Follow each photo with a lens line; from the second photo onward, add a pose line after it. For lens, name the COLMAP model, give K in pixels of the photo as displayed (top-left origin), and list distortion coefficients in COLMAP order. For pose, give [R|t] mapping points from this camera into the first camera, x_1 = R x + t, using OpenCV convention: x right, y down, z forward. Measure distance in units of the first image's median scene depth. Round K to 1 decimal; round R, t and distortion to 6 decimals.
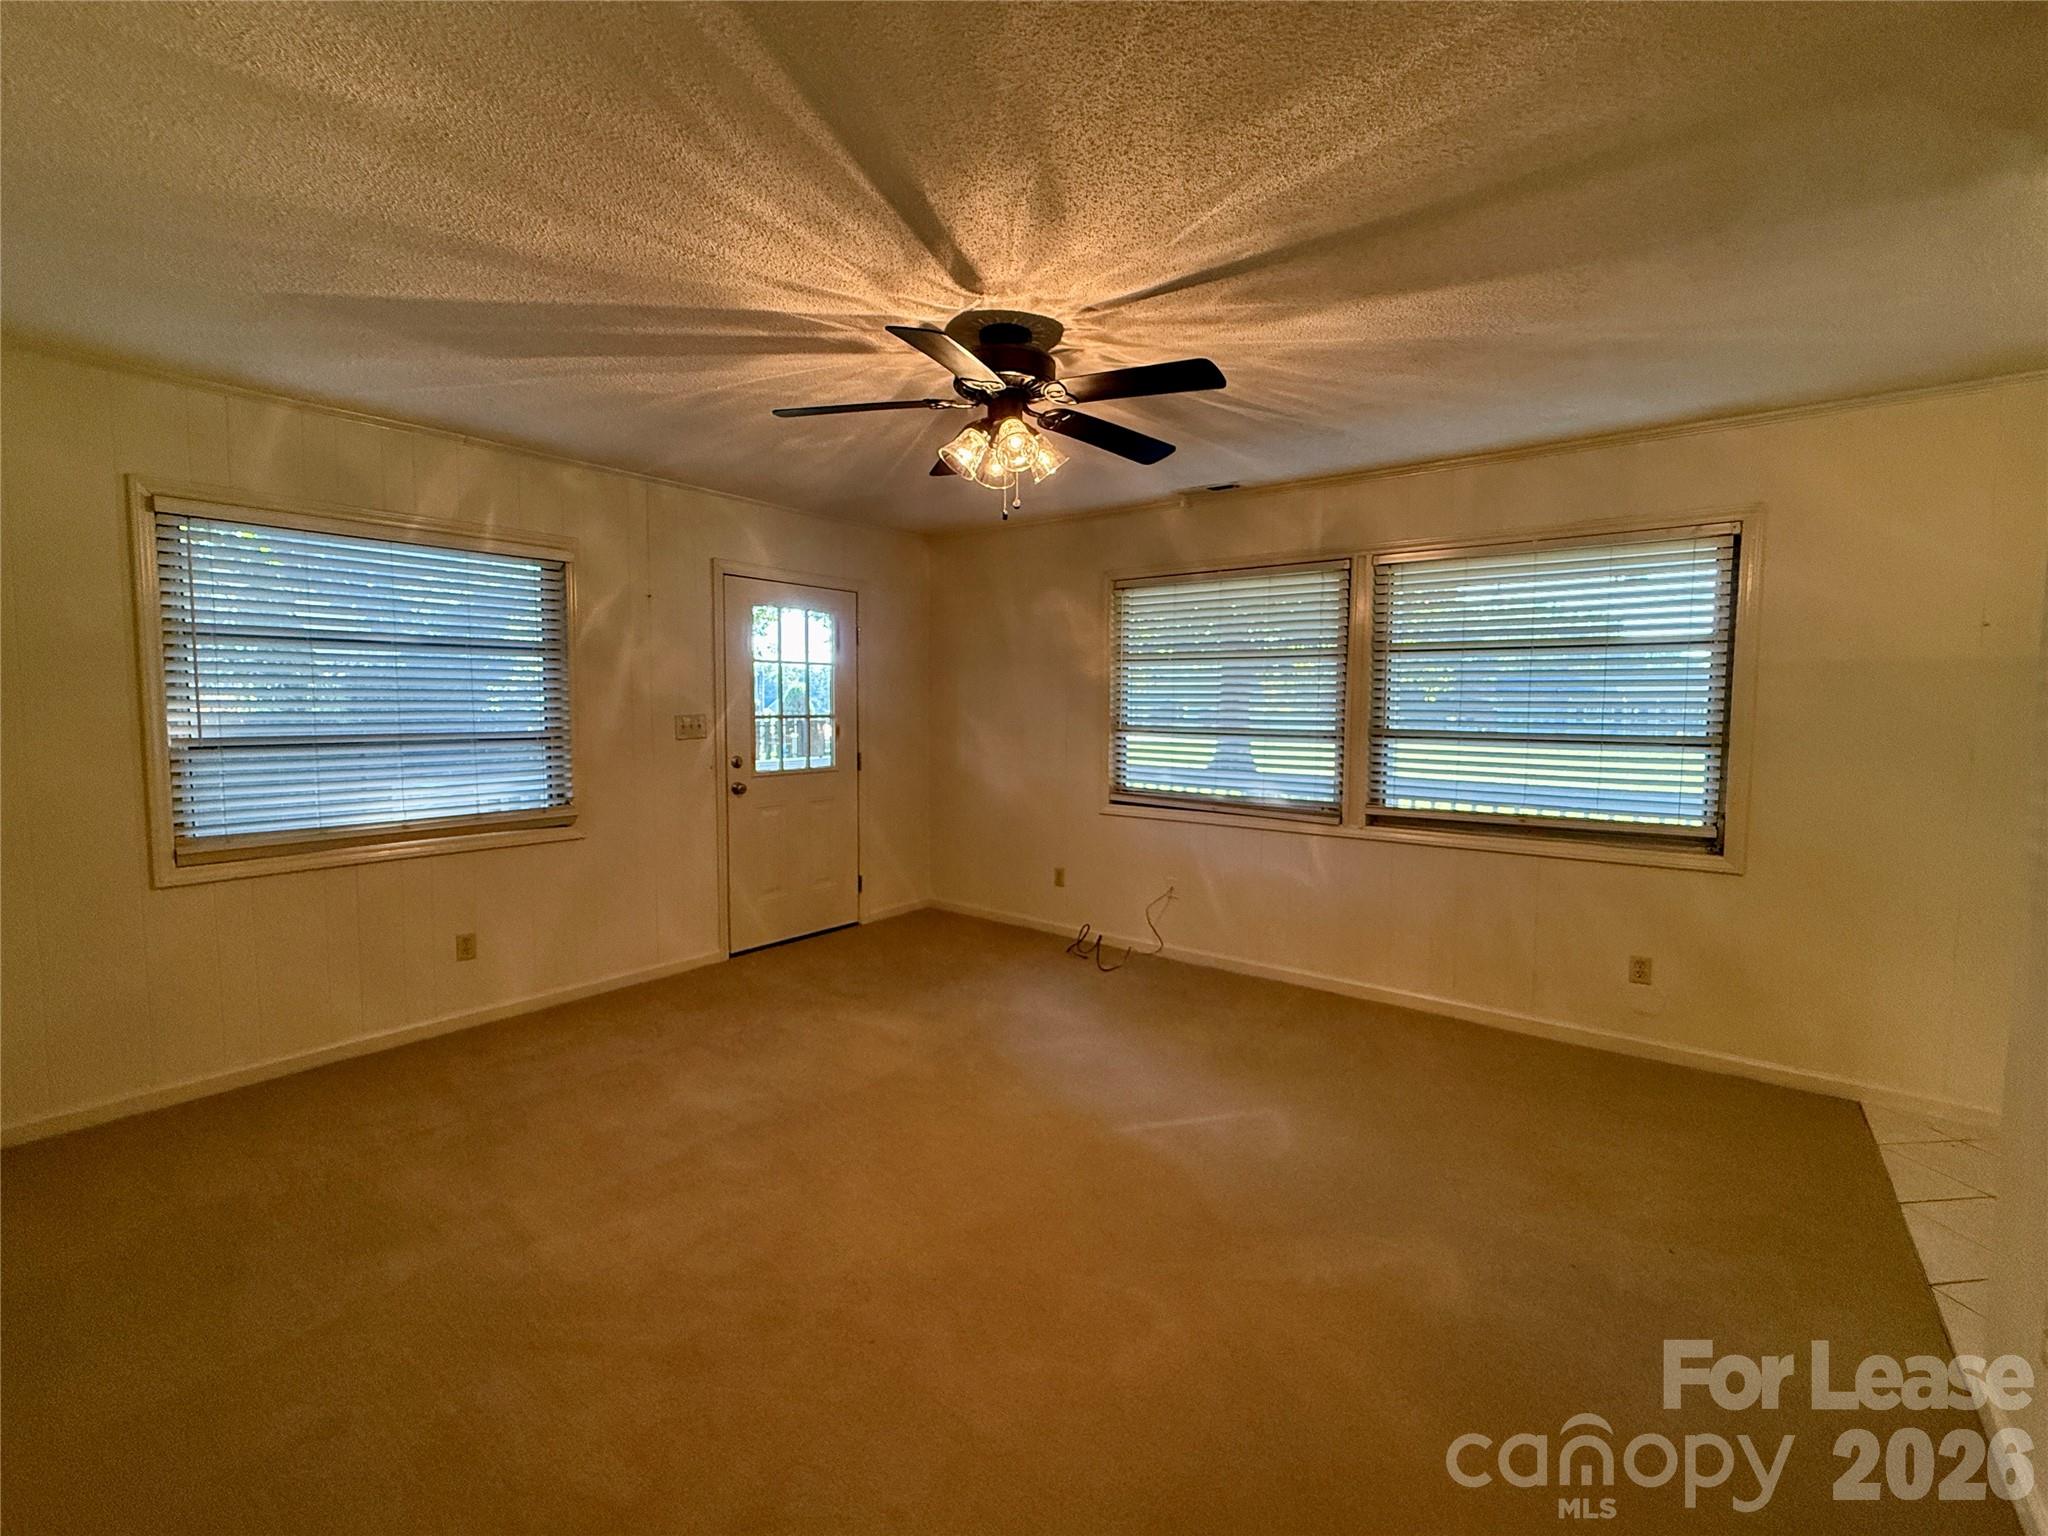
lens RADIAL K [[891.0, 0, 1014.3], [0, 891.0, 764.5], [0, 0, 1]] dist [0.015364, -0.000078]
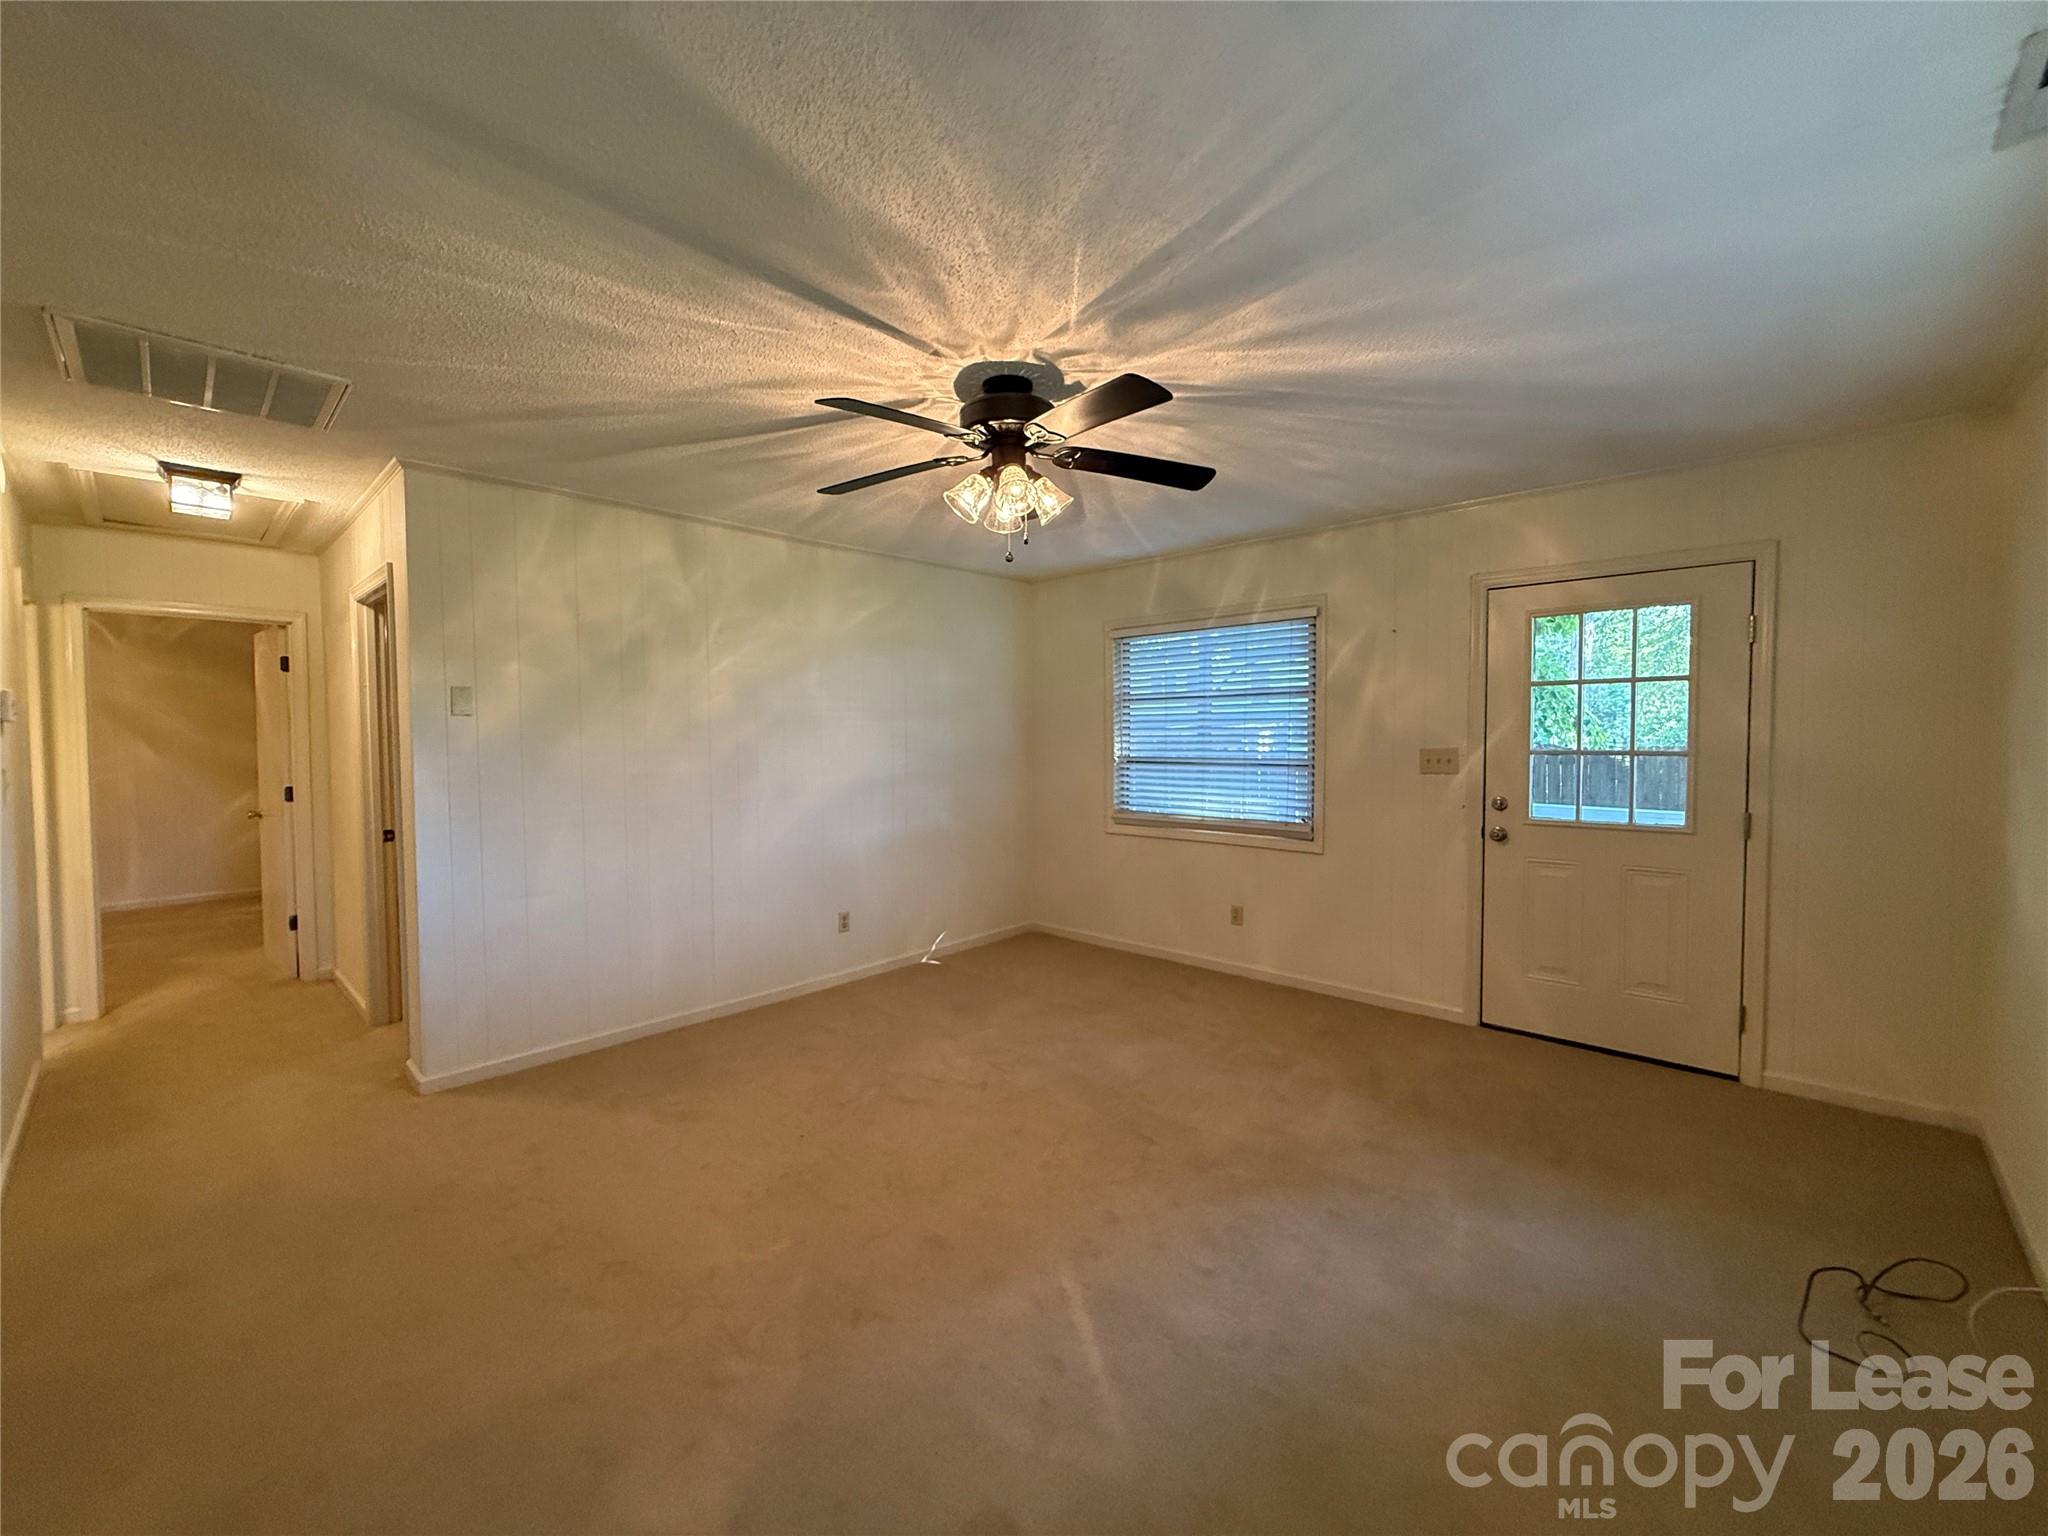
lens RADIAL K [[816.8, 0, 1024.0], [0, 816.8, 768.0], [0, 0, 1]] dist [0.000603, 0.000318]
pose [[-0.085248, 0.040466, -0.995538, 0.644453], [-0.062203, 0.997010, 0.045852, -0.056654], [0.994416, 0.065834, -0.082476, 0.765315]]
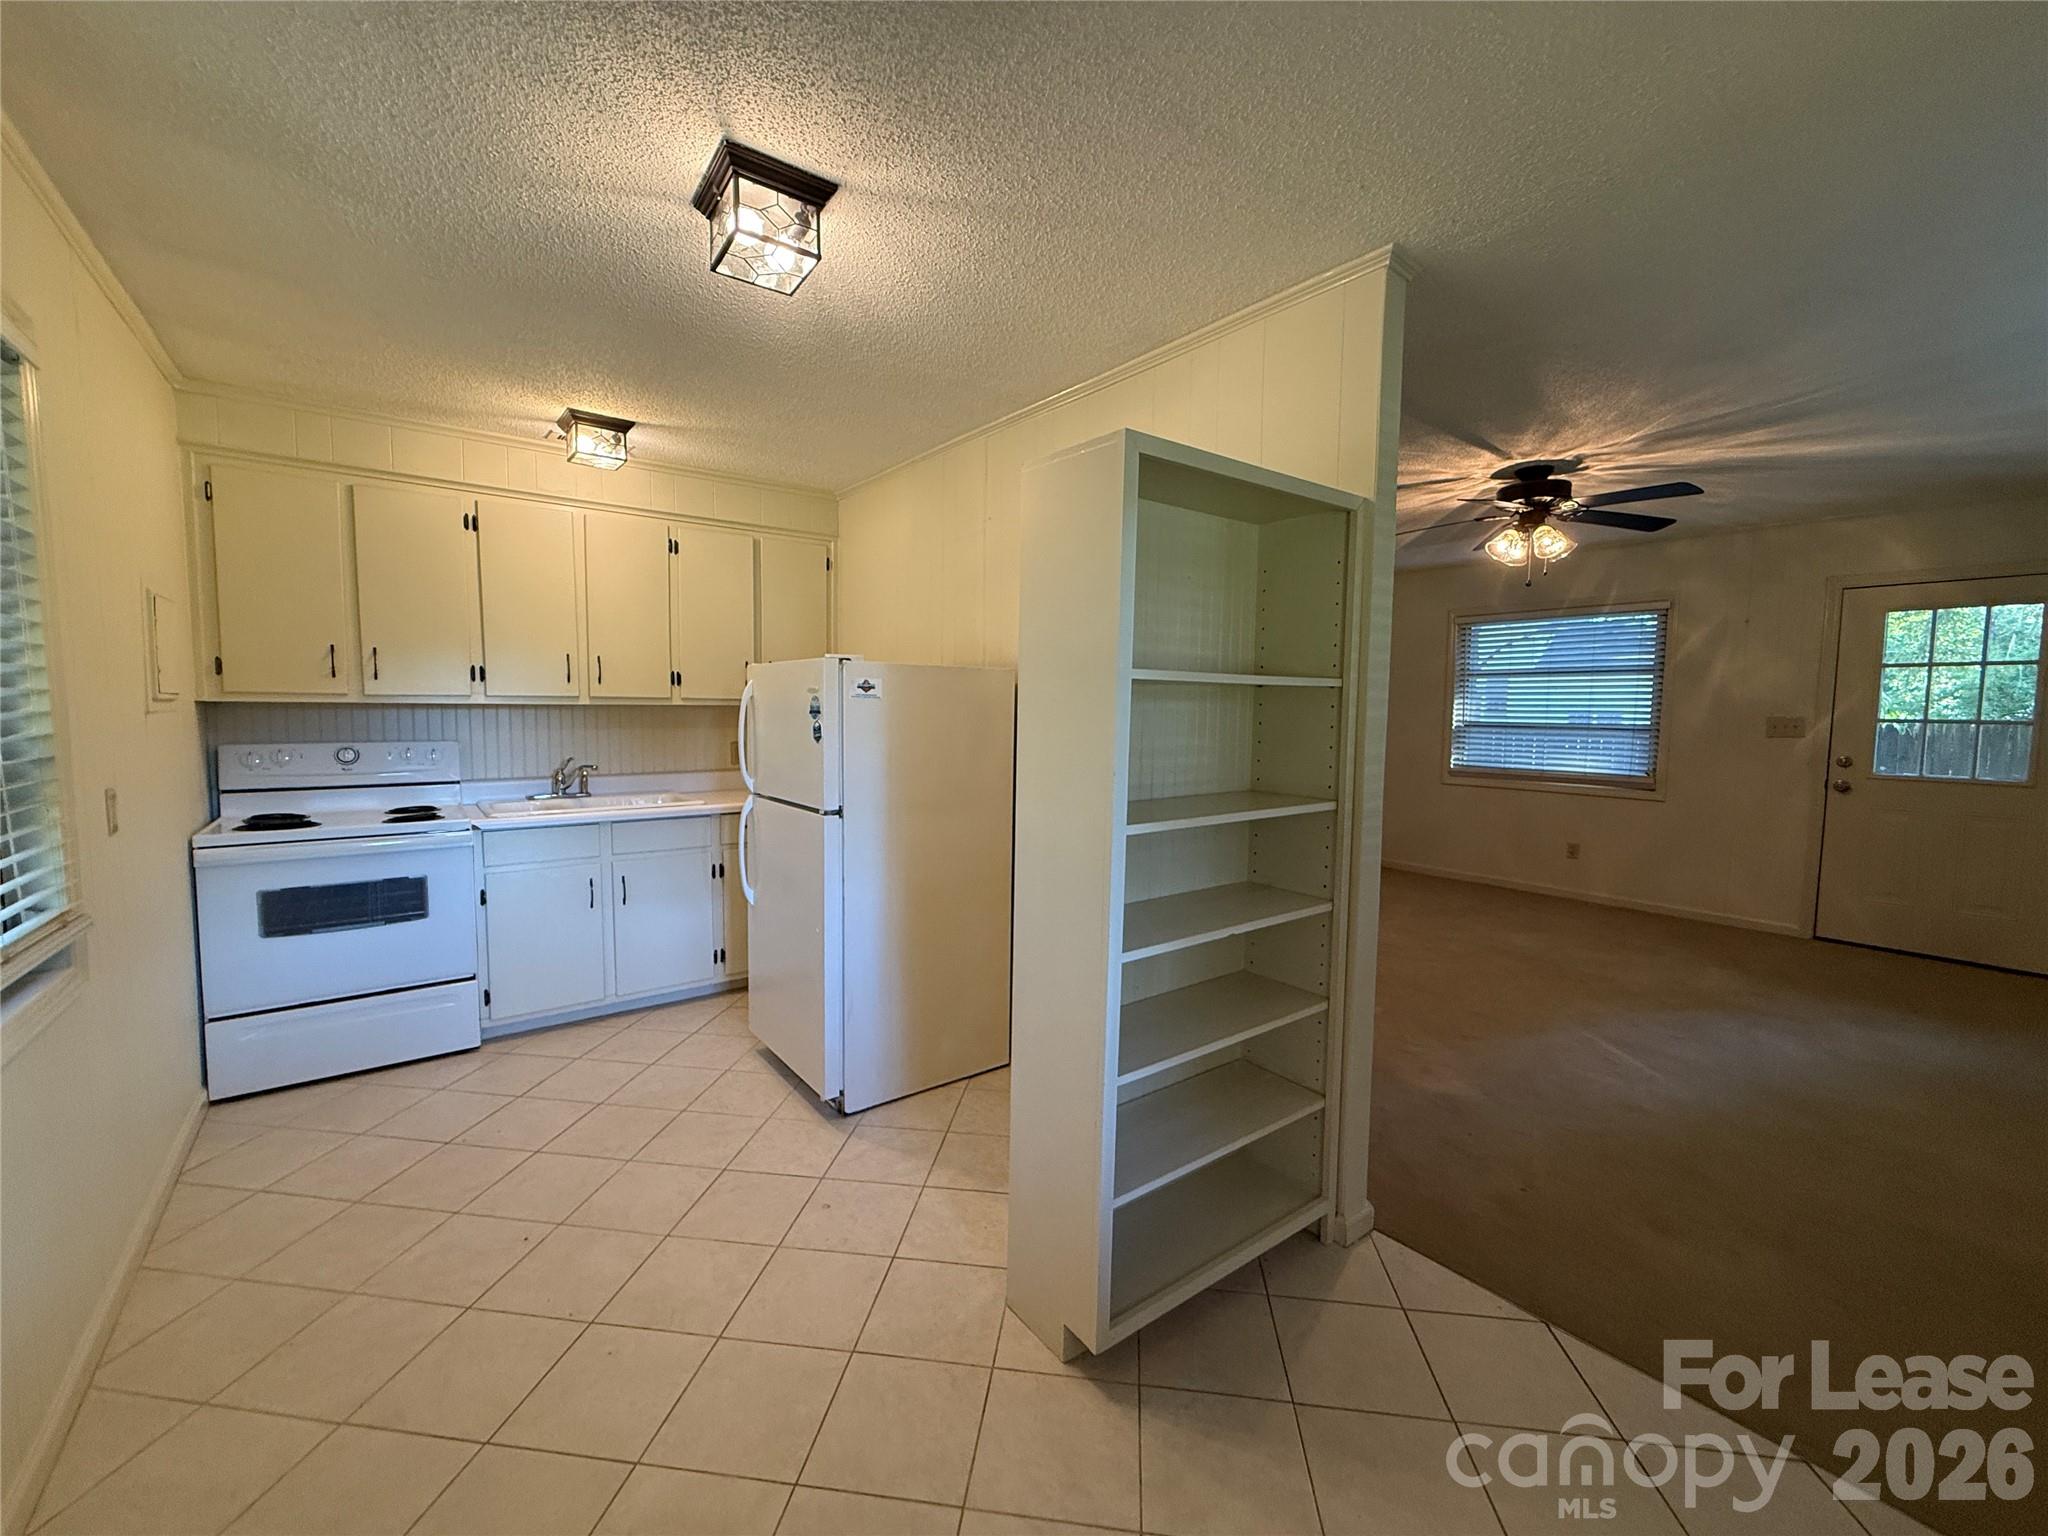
lens RADIAL K [[816.8, 0, 1024.0], [0, 816.8, 768.0], [0, 0, 1]] dist [0.000603, 0.000318]
pose [[-0.248632, 0.072384, -0.965890, 1.115940], [-0.074392, 0.992831, 0.093553, -0.017878], [0.965737, 0.095115, -0.241465, 0.359951]]
